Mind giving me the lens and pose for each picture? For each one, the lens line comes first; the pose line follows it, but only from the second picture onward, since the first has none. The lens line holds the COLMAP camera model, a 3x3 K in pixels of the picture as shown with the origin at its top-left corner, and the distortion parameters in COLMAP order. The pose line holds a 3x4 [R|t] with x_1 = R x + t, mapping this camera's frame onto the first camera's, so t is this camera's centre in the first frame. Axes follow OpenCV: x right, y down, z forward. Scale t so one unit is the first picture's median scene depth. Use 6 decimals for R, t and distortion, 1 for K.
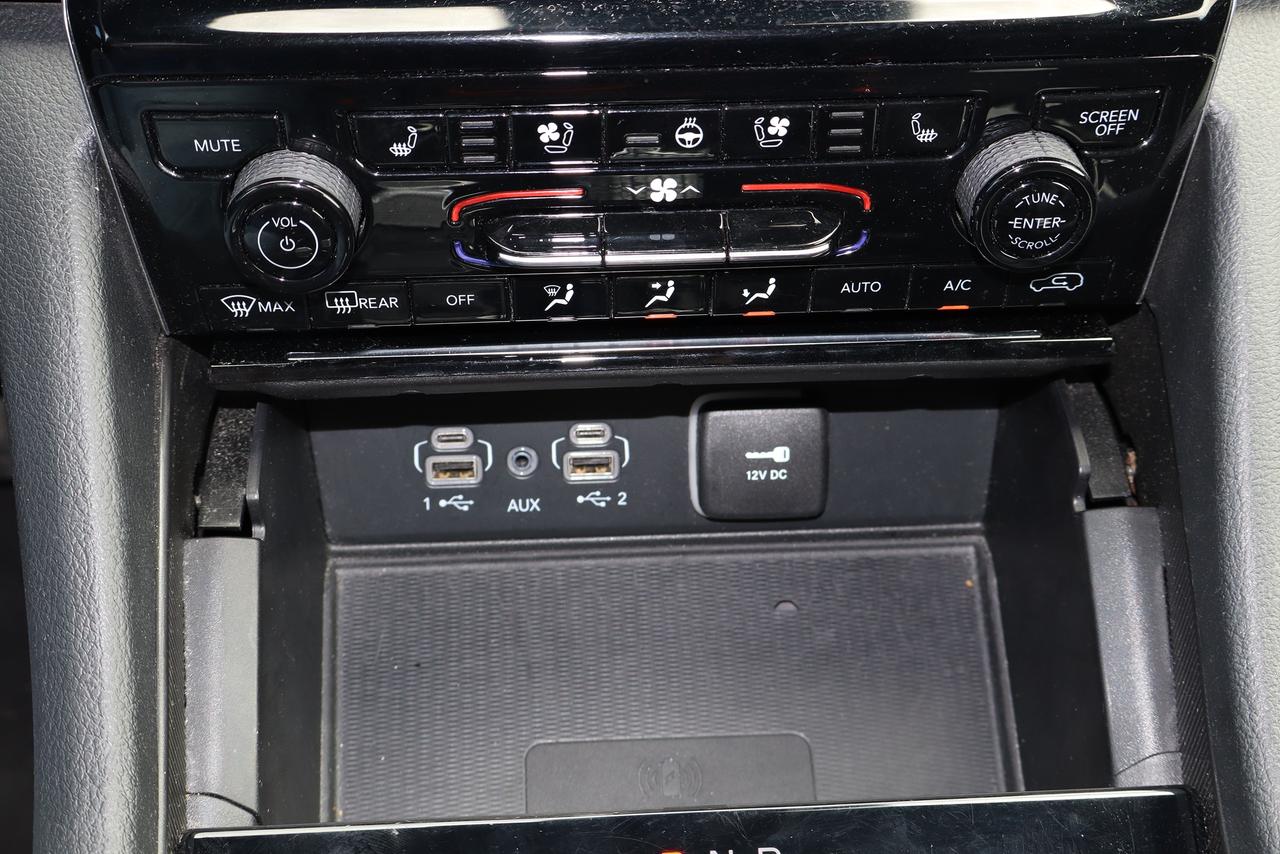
lens RADIAL K [[1493.4, 0, 640.0], [0, 1493.4, 427.0], [0, 0, 1]] dist [0.002480, -0.024452]
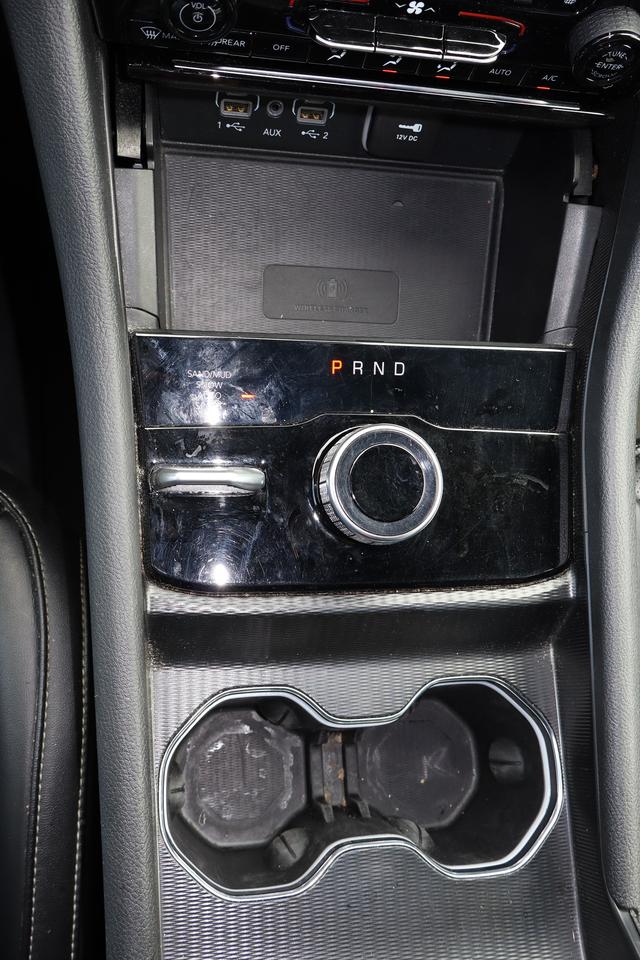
lens RADIAL K [[792.1, 0, 320.0], [0, 792.1, 480.0], [0, 0, 1]] dist [0.003096, -0.000582]
pose [[0.980089, 0.050153, 0.192119, -0.214678], [-0.157569, 0.785204, 0.598854, -0.234706], [-0.120818, -0.617203, 0.777473, -0.021067]]
